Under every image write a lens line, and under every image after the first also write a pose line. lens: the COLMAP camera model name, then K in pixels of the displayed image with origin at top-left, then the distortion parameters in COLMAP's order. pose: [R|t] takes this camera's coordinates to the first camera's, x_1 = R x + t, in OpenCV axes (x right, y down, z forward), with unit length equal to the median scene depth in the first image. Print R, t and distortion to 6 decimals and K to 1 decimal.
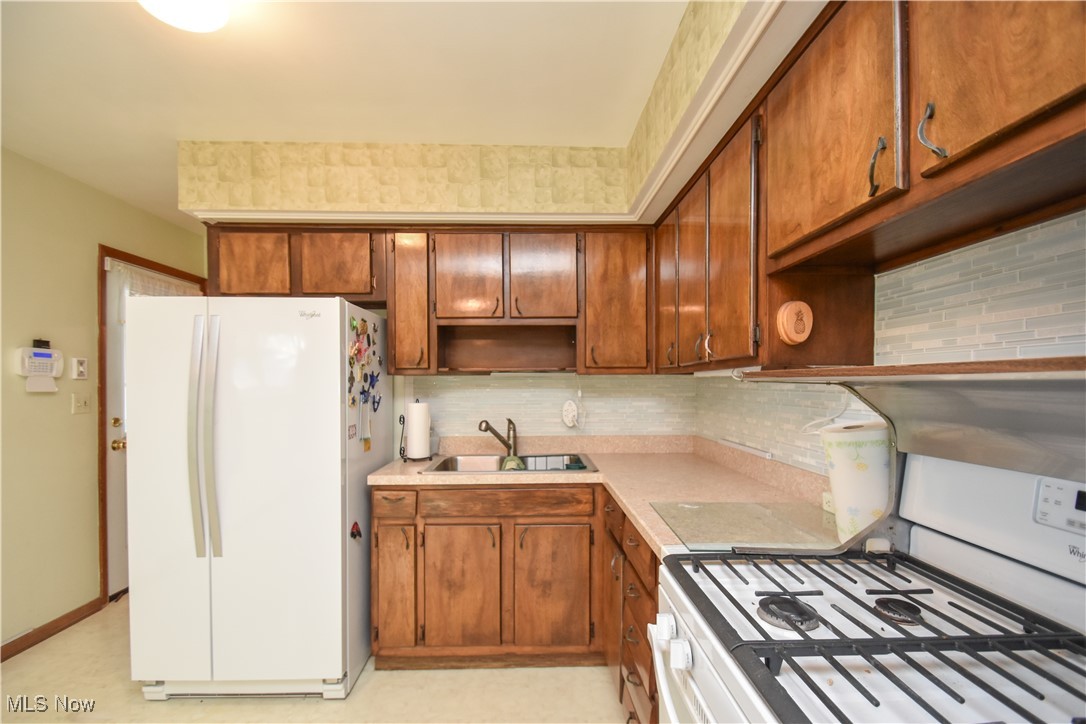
lens RADIAL K [[489.3, 0, 539.0], [0, 489.3, 382.1], [0, 0, 1]] dist [-0.000869, -0.000830]
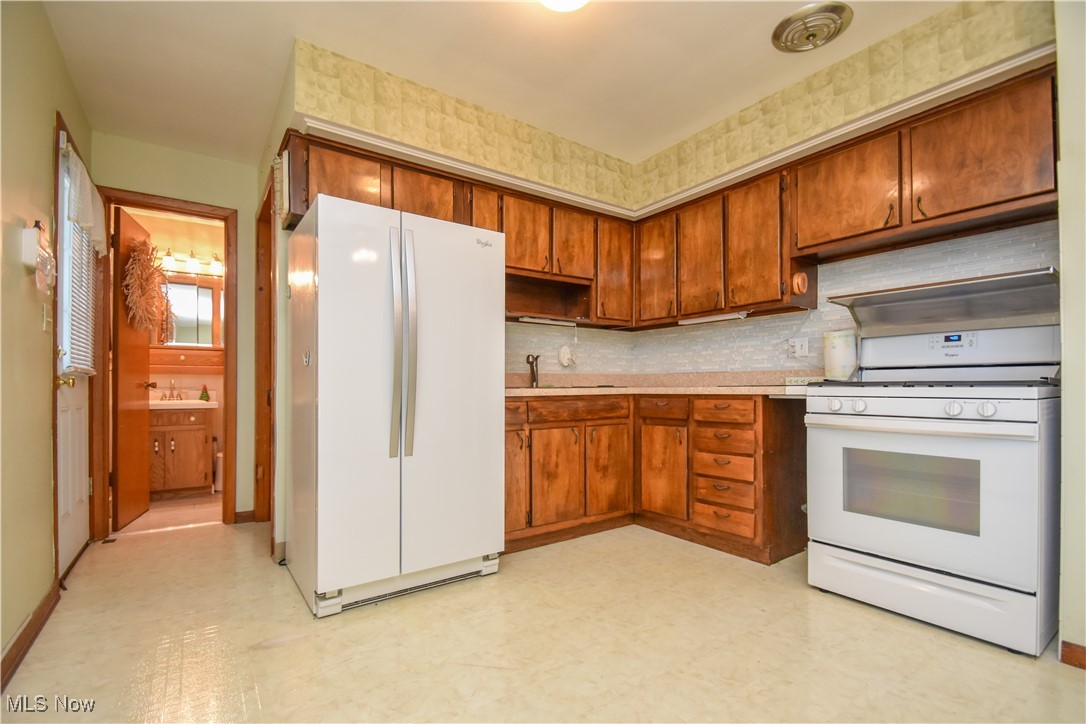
lens RADIAL K [[489.3, 0, 539.0], [0, 489.3, 382.1], [0, 0, 1]] dist [-0.000869, -0.000830]
pose [[0.830638, 0.003897, 0.556799, -0.896732], [0.000457, 0.999970, -0.007680, 0.180220], [-0.556813, 0.006634, 0.830611, -0.038617]]
